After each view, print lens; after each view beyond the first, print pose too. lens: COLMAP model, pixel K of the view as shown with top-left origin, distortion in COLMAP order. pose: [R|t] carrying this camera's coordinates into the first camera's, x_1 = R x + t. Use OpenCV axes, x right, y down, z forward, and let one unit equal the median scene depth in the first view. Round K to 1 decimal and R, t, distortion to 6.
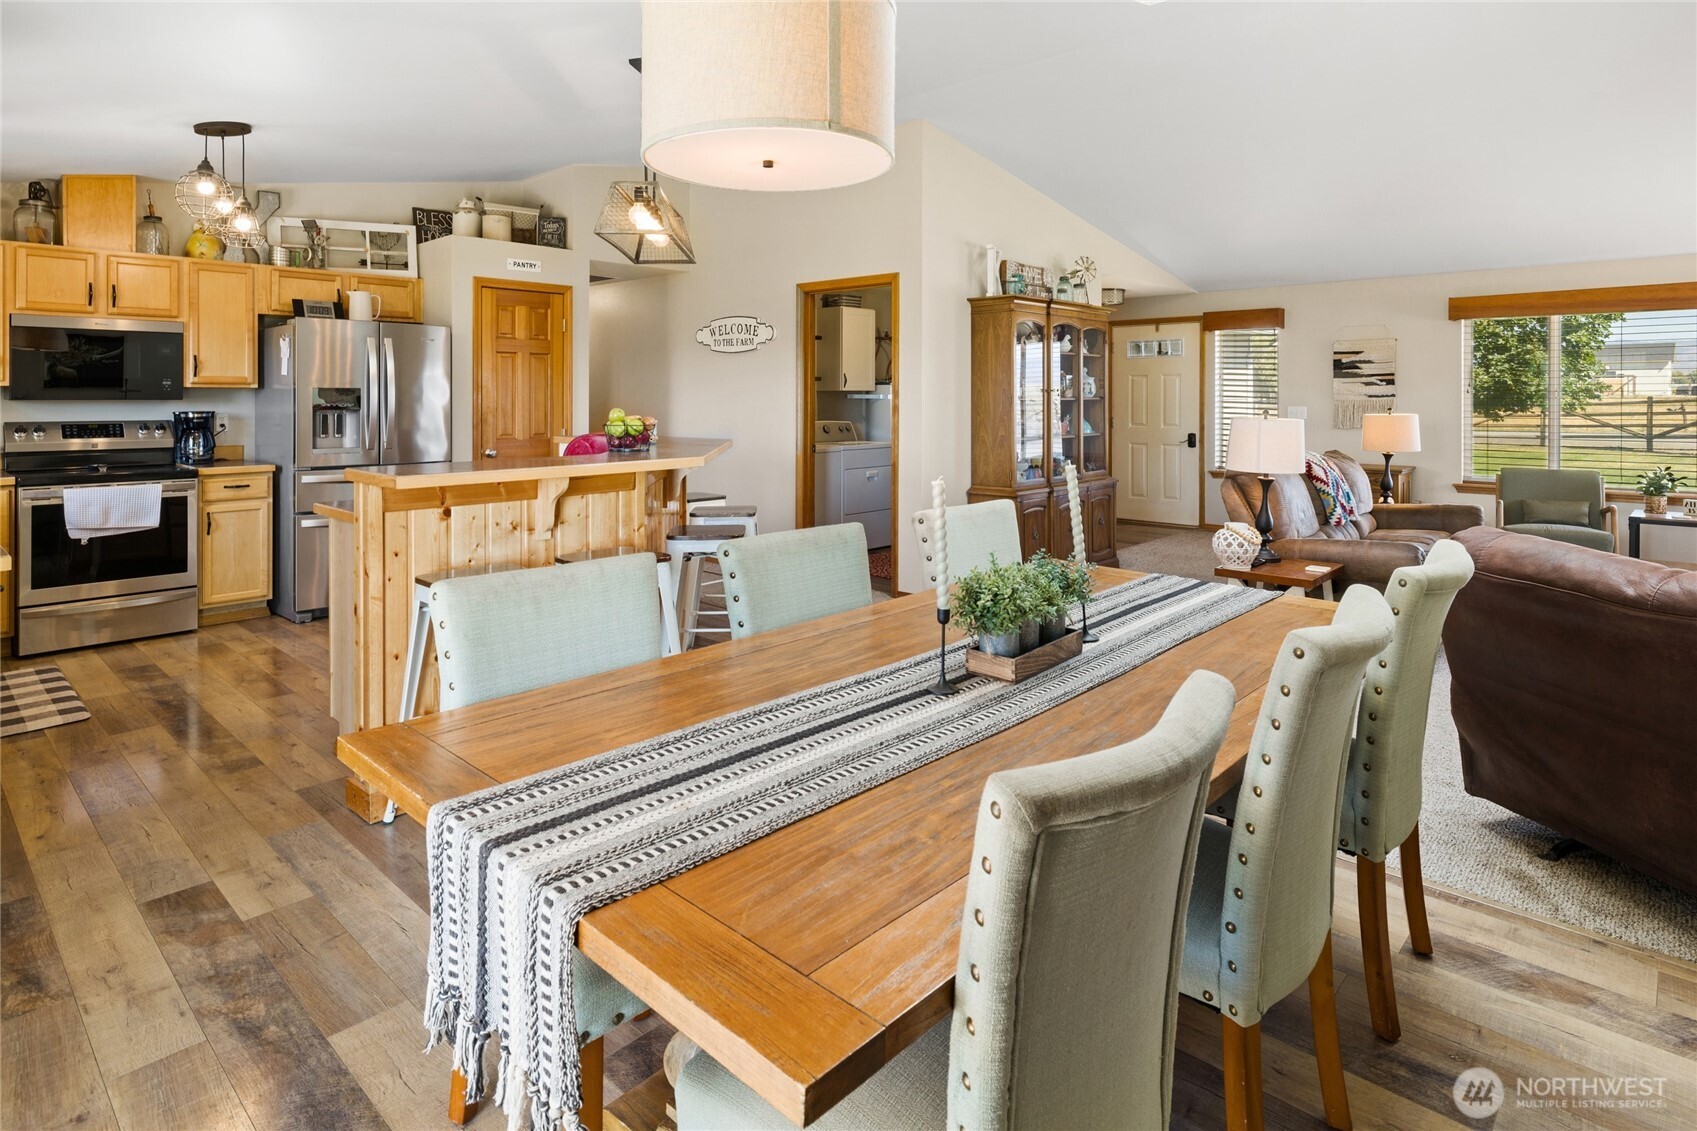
lens RADIAL K [[889.9, 0, 839.4], [0, 889.9, 512.1], [0, 0, 1]] dist [-0.002747, 0.001933]
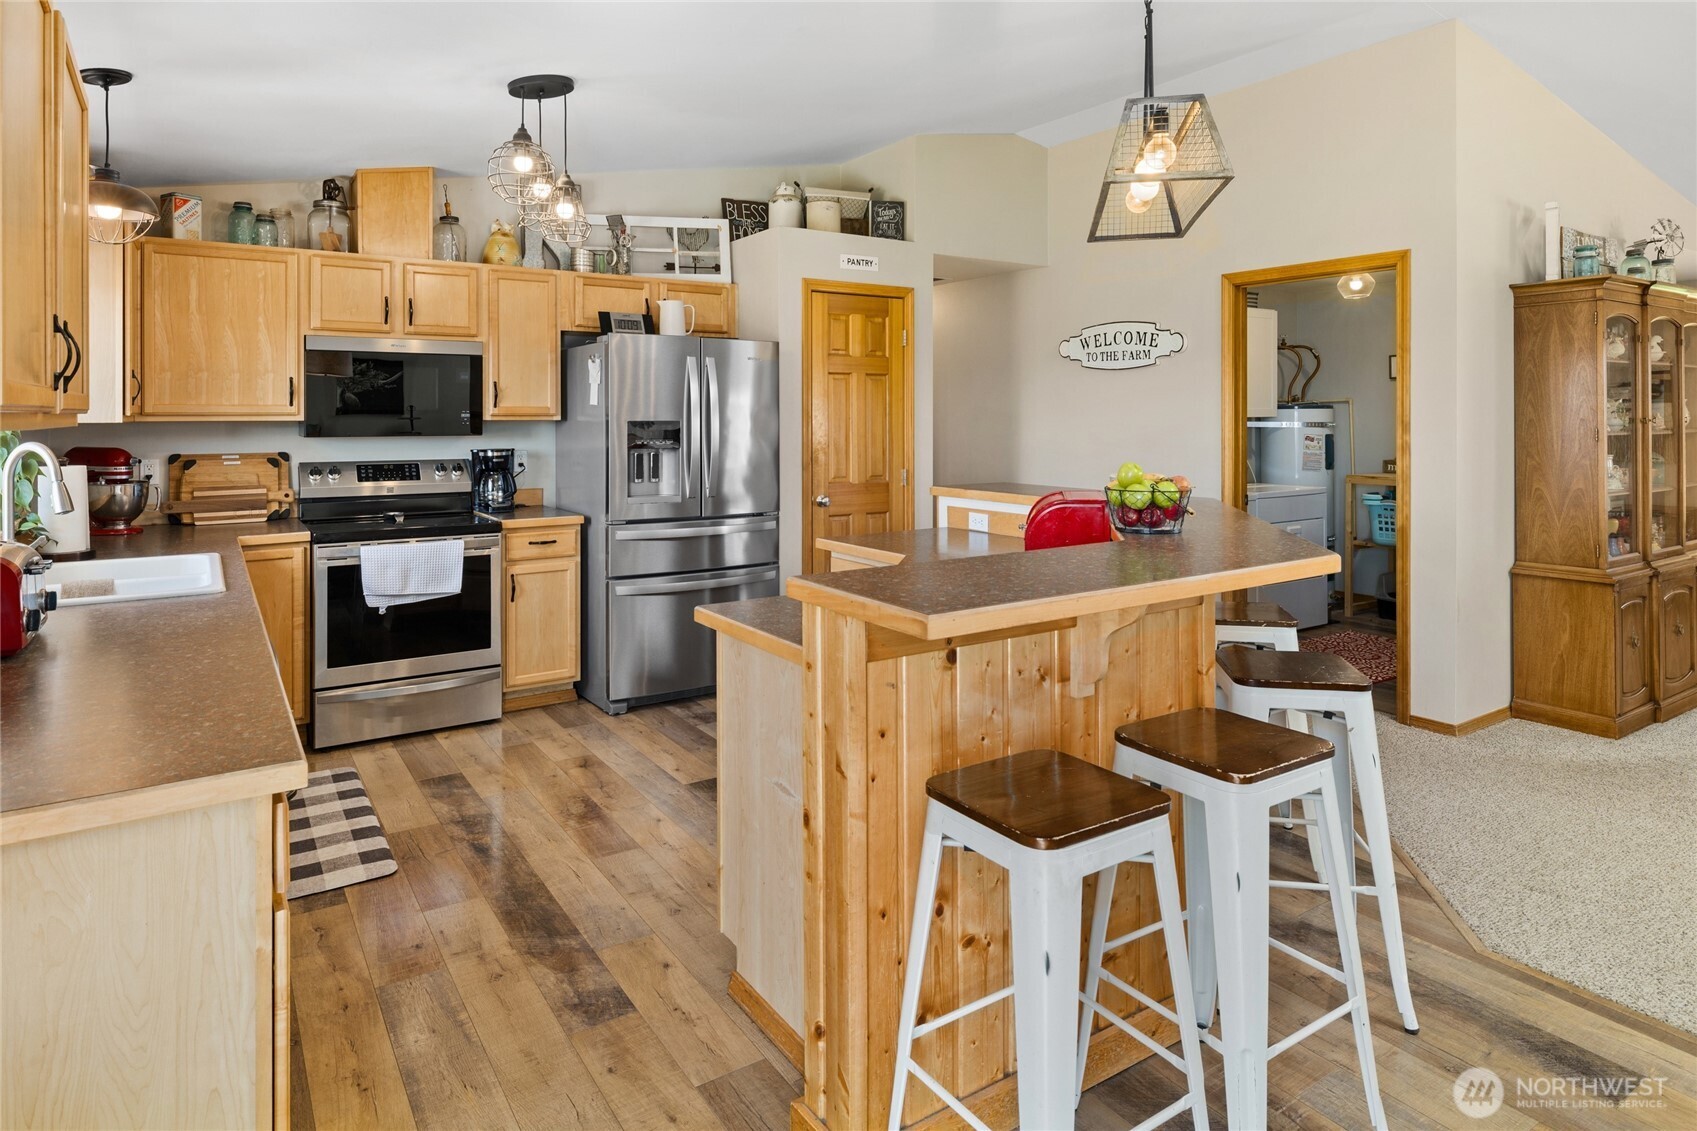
lens RADIAL K [[939.7, 0, 880.9], [0, 939.7, 572.2], [0, 0, 1]] dist [0.002455, 0.000858]
pose [[0.979468, 0.029311, -0.199457, -0.188129], [-0.021983, 0.999003, 0.038854, -0.039894], [0.200397, -0.033672, 0.979136, 0.201590]]
